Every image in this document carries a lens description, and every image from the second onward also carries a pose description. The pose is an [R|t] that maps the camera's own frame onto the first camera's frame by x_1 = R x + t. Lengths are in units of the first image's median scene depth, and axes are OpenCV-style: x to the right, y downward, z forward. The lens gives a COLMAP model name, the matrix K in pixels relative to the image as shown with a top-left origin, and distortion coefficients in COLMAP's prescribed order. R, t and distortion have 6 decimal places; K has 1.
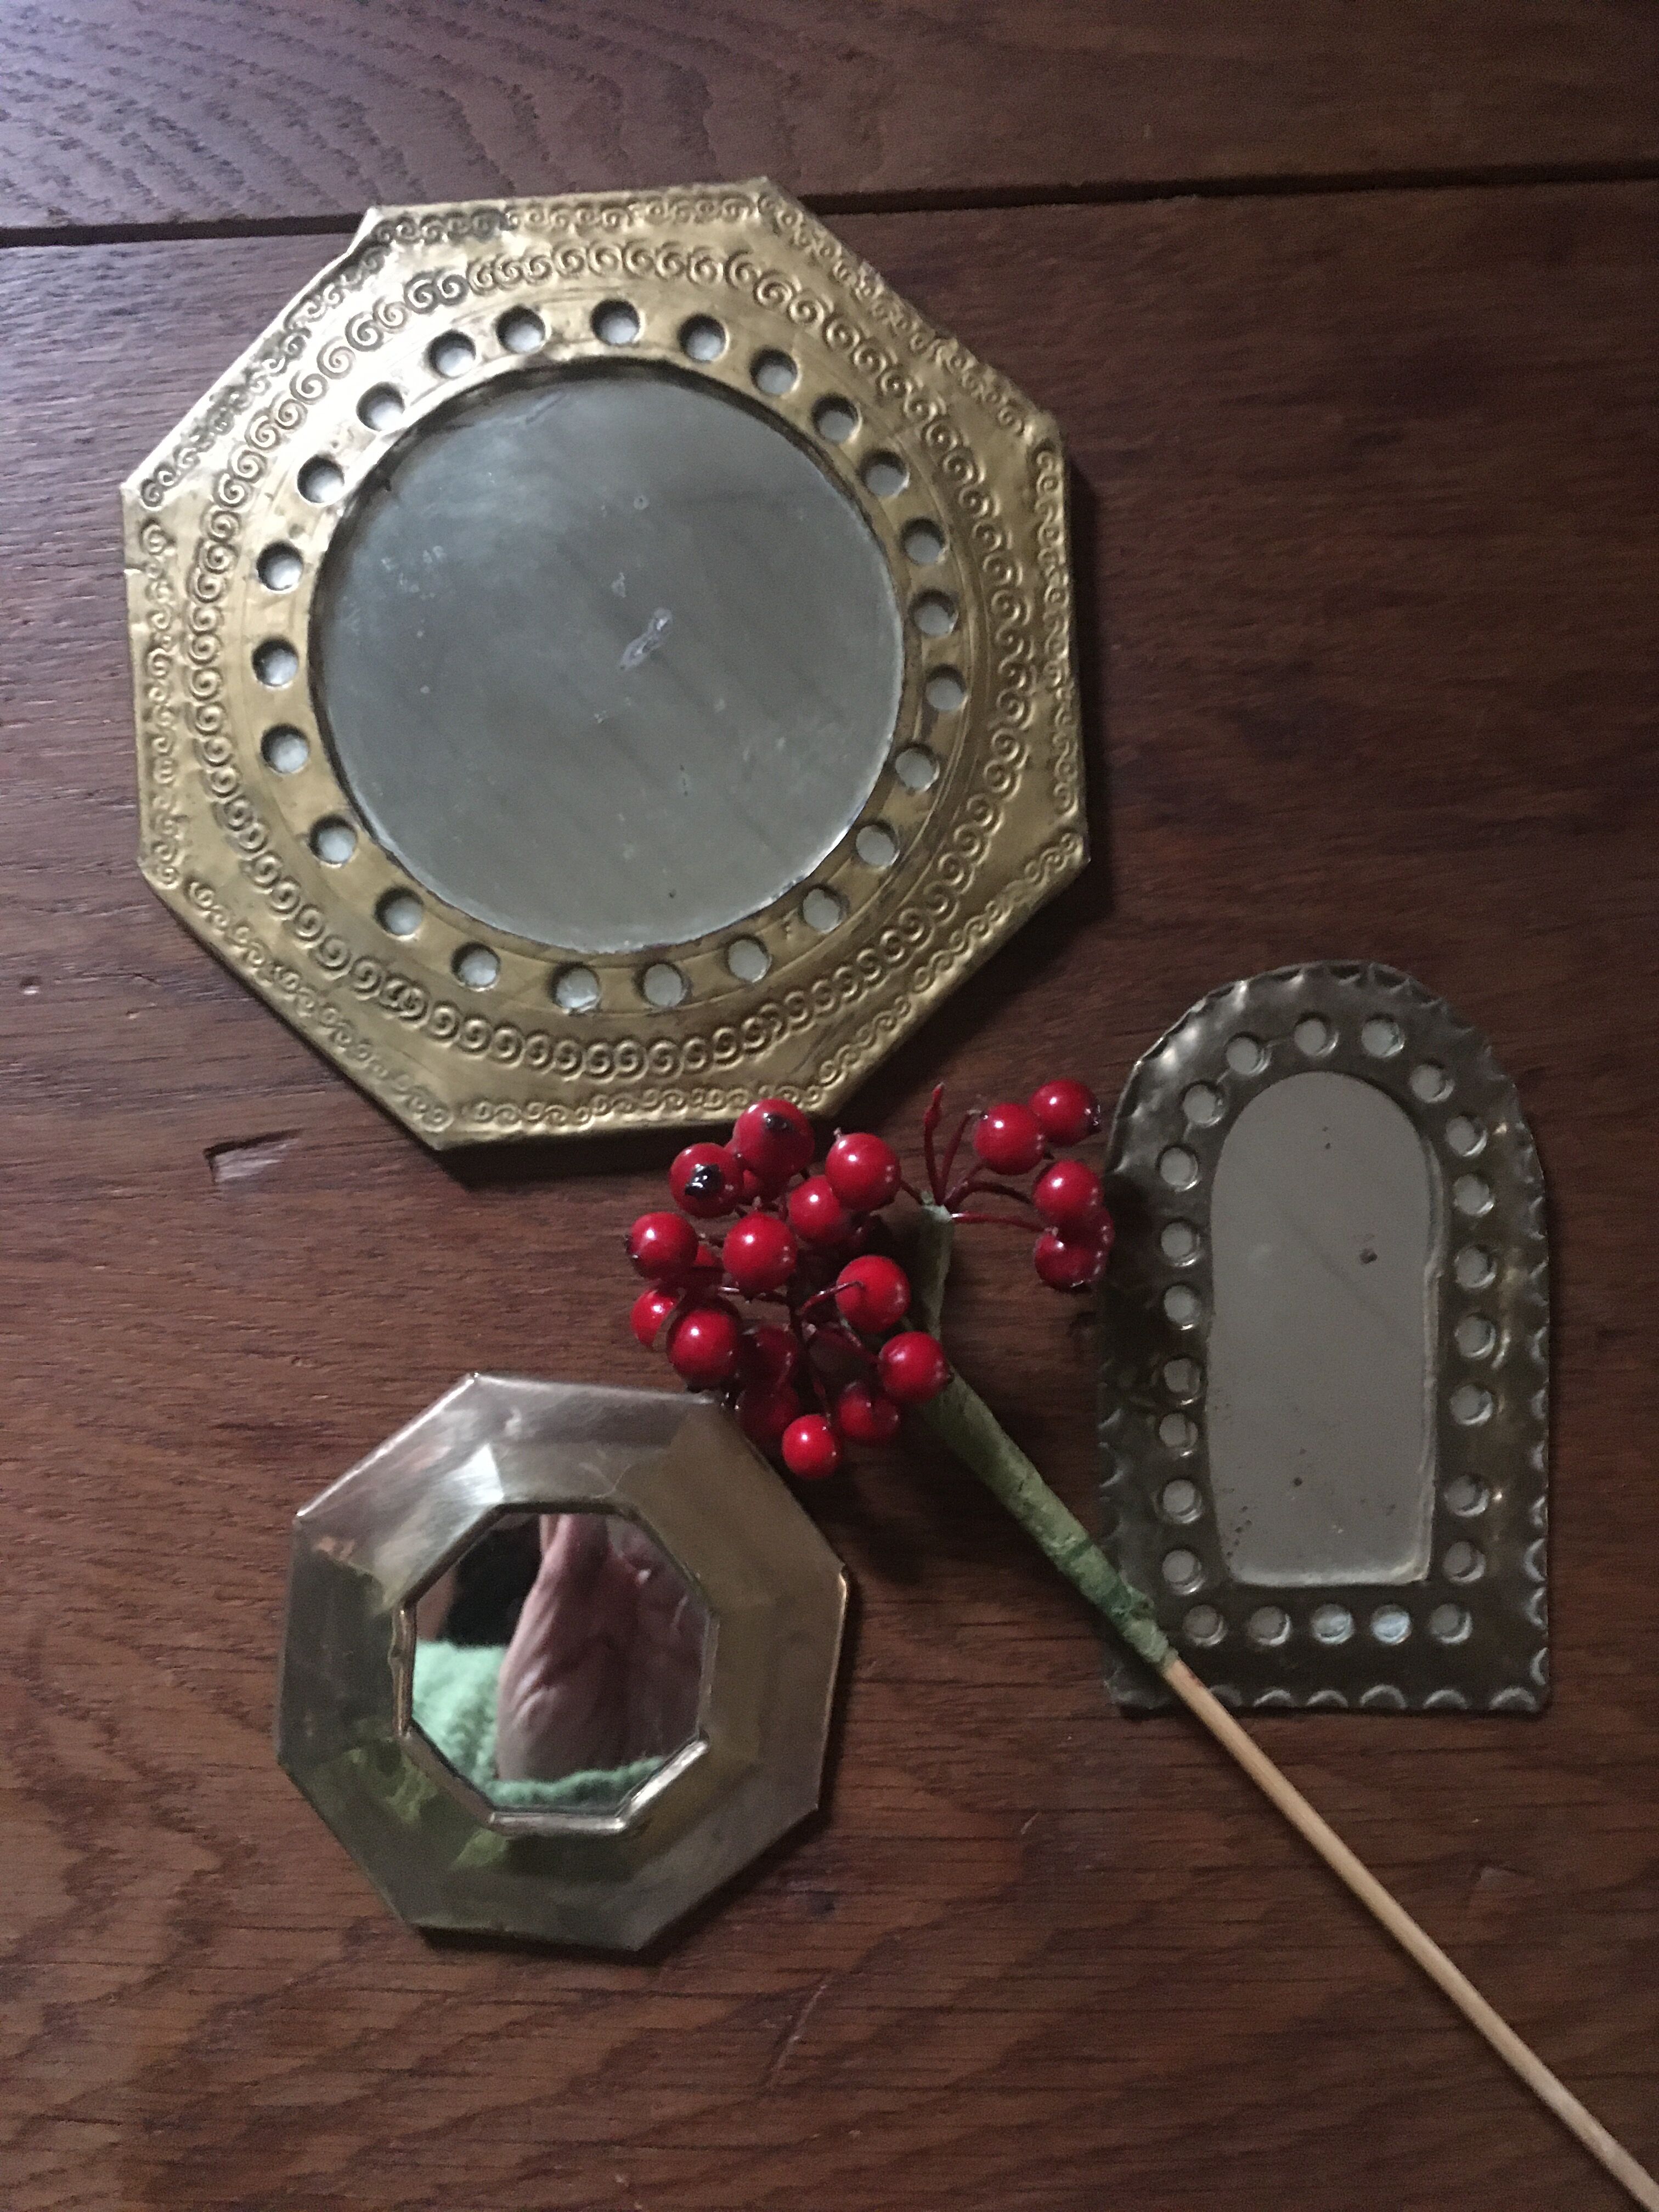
lens RADIAL K [[1818.0, 0, 829.5], [0, 1818.0, 1106.0], [0, 0, 1]] dist [0.099233, -0.106155]
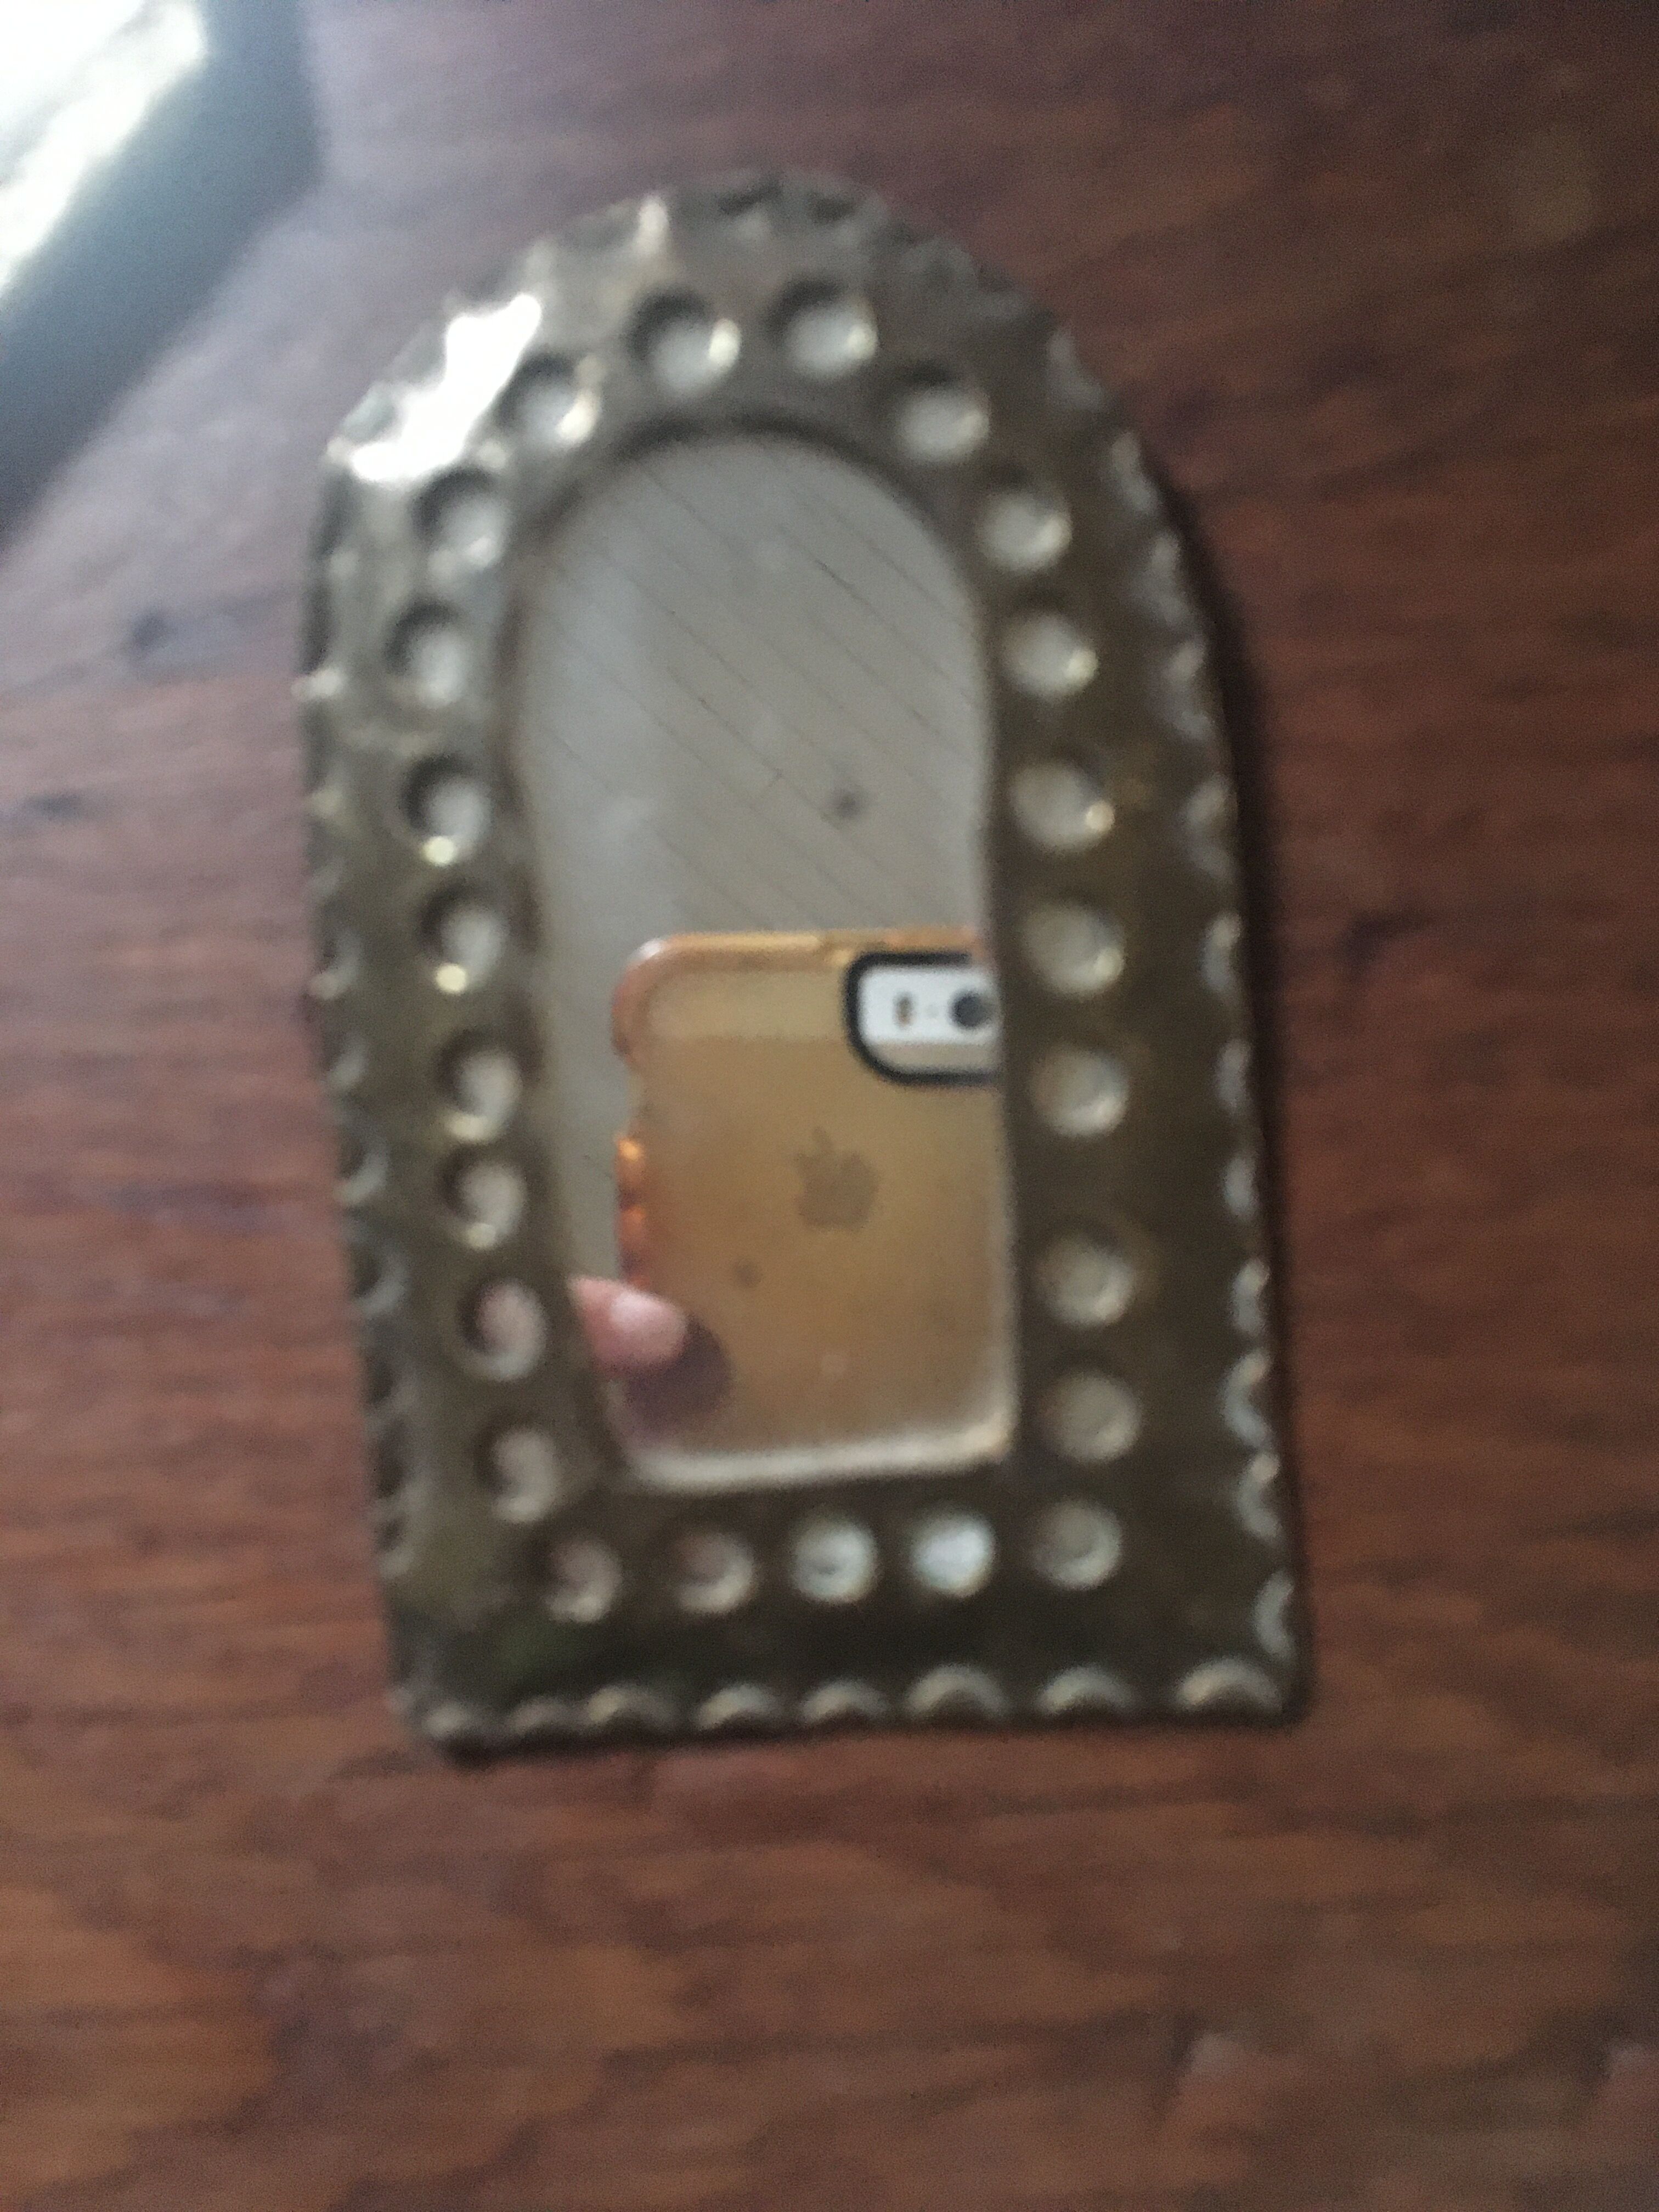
lens RADIAL K [[1818.0, 0, 829.5], [0, 1818.0, 1106.0], [0, 0, 1]] dist [0.099233, -0.106155]
pose [[0.988347, -0.080948, -0.128912, 0.344444], [0.082928, 0.996505, 0.010053, 0.156616], [0.127648, -0.020626, 0.991605, 0.516313]]
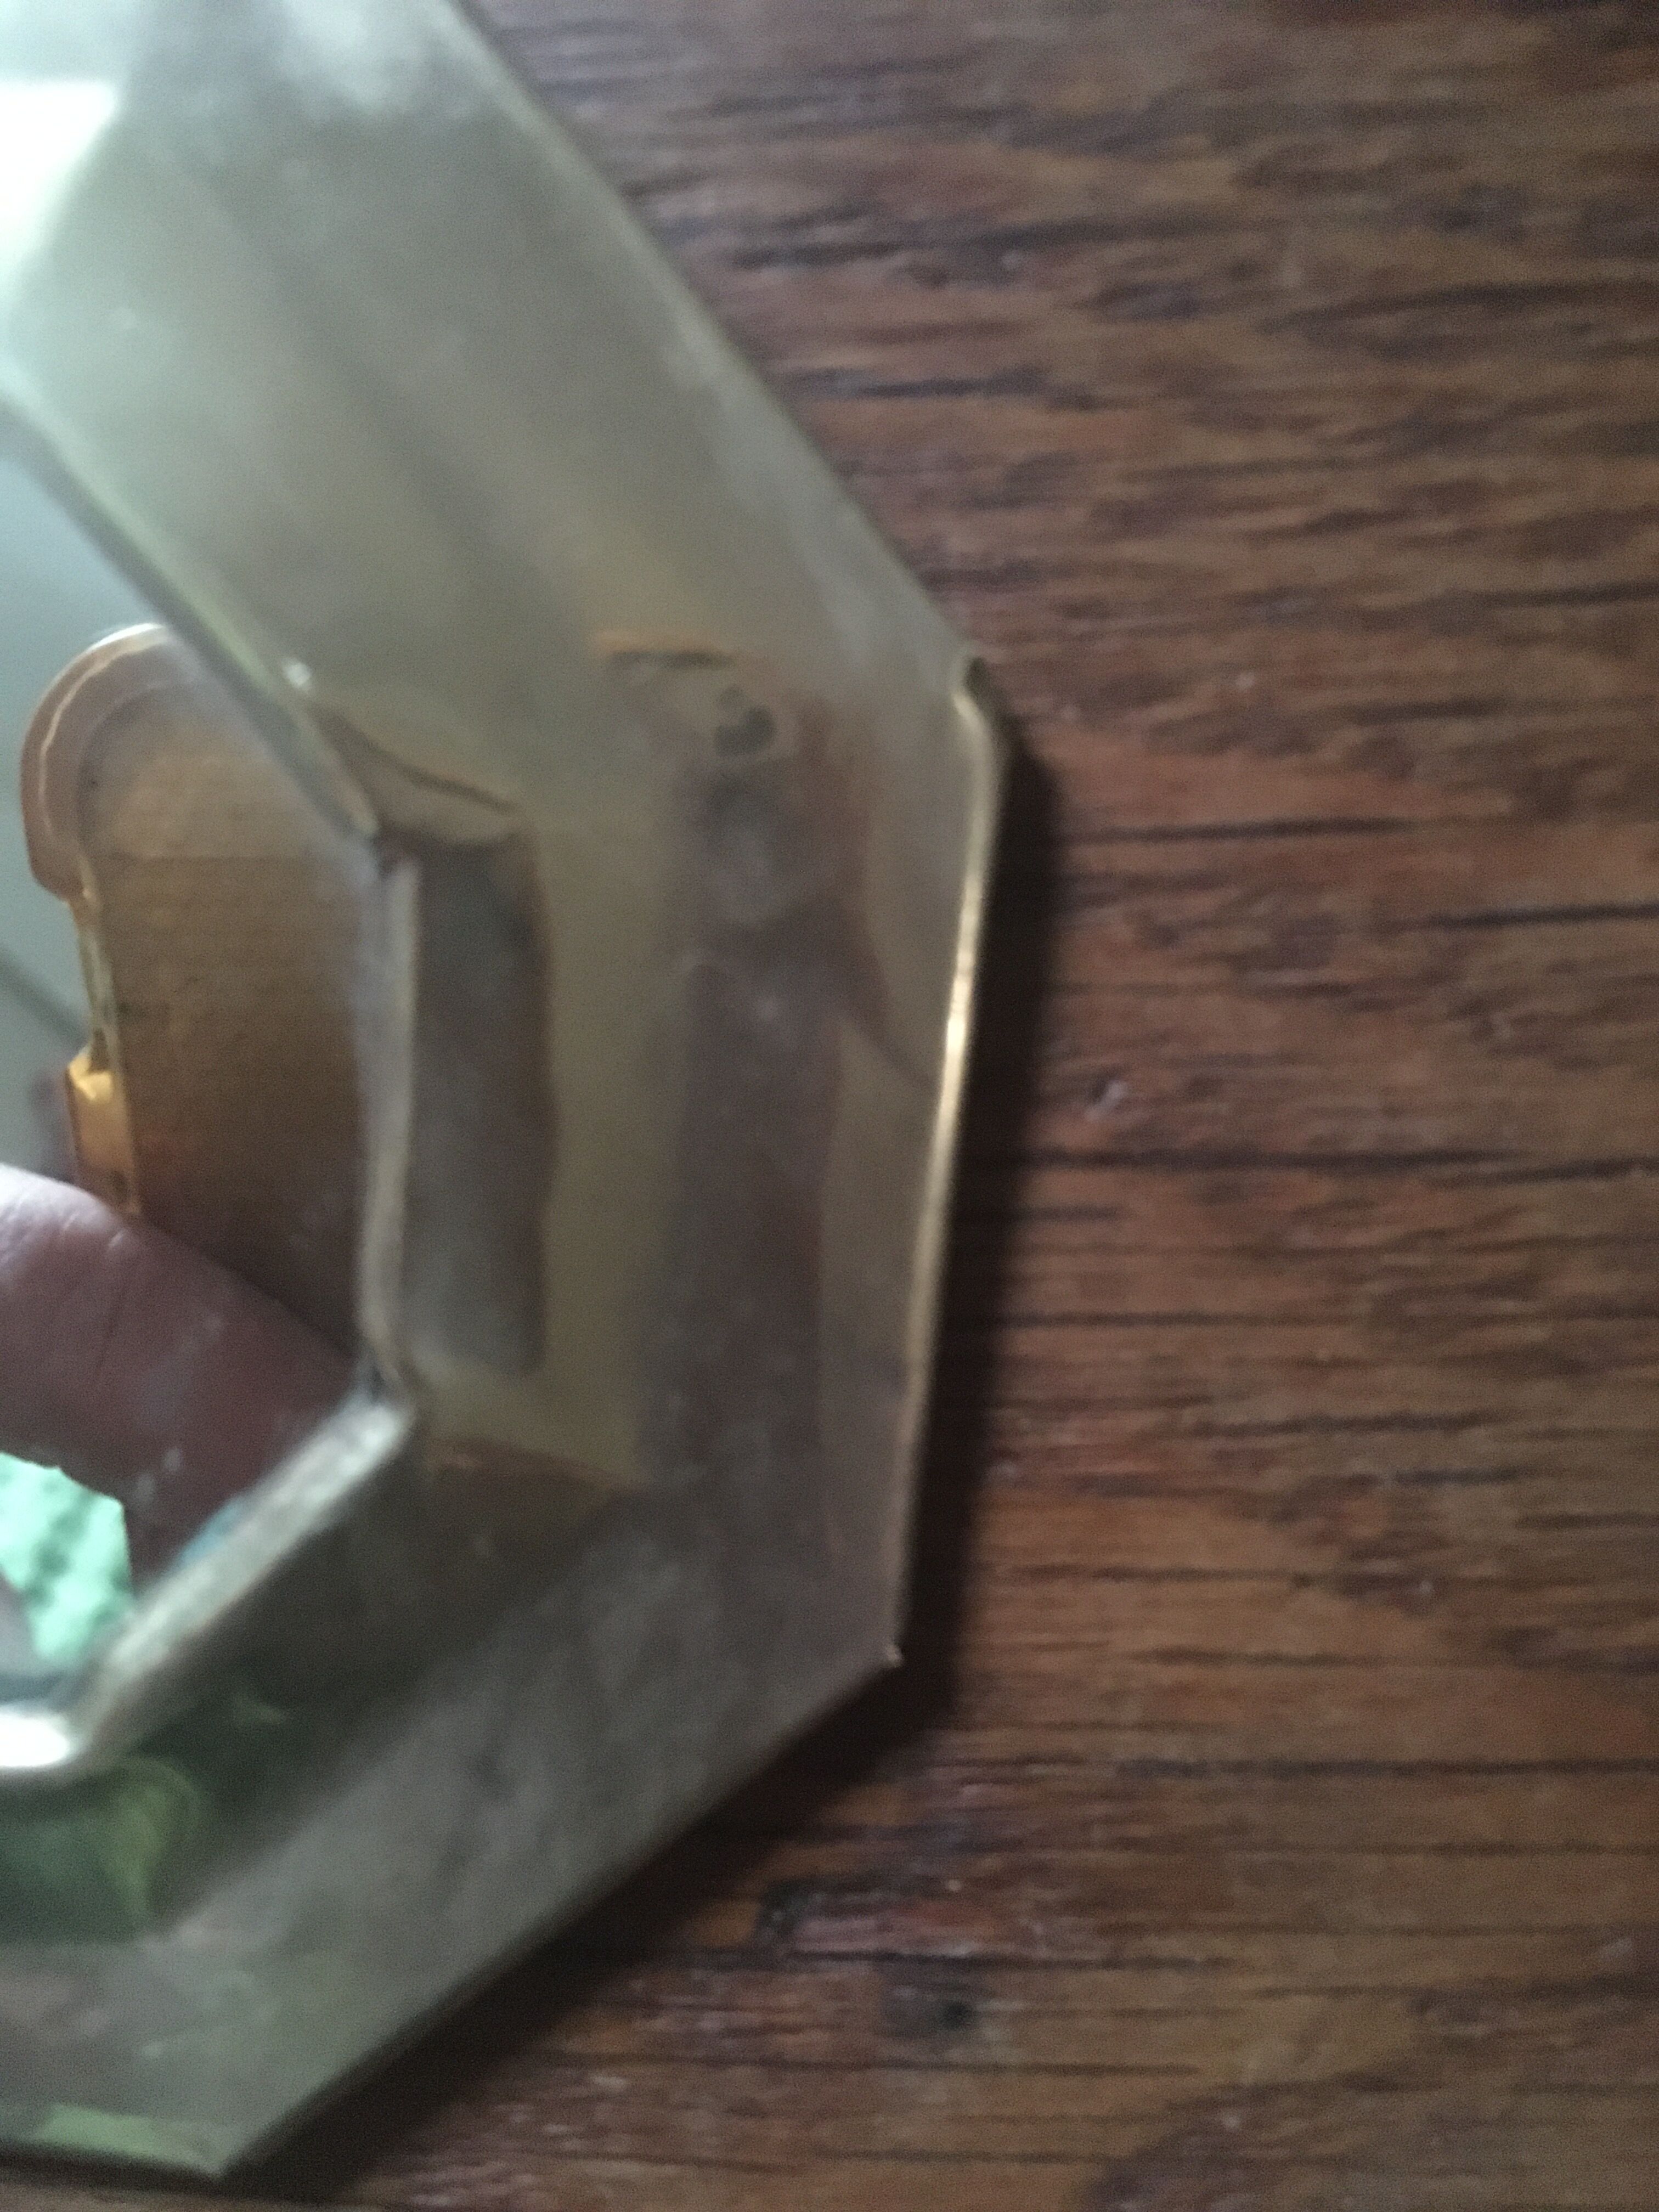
lens RADIAL K [[1877.3, 0, 829.5], [0, 1877.3, 1106.0], [0, 0, 1]] dist [0.064761, -0.117873]
pose [[0.995153, -0.029237, -0.093895, 0.010198], [0.041524, 0.990421, 0.131693, 0.271741], [0.089145, -0.134953, 0.986834, 0.751372]]
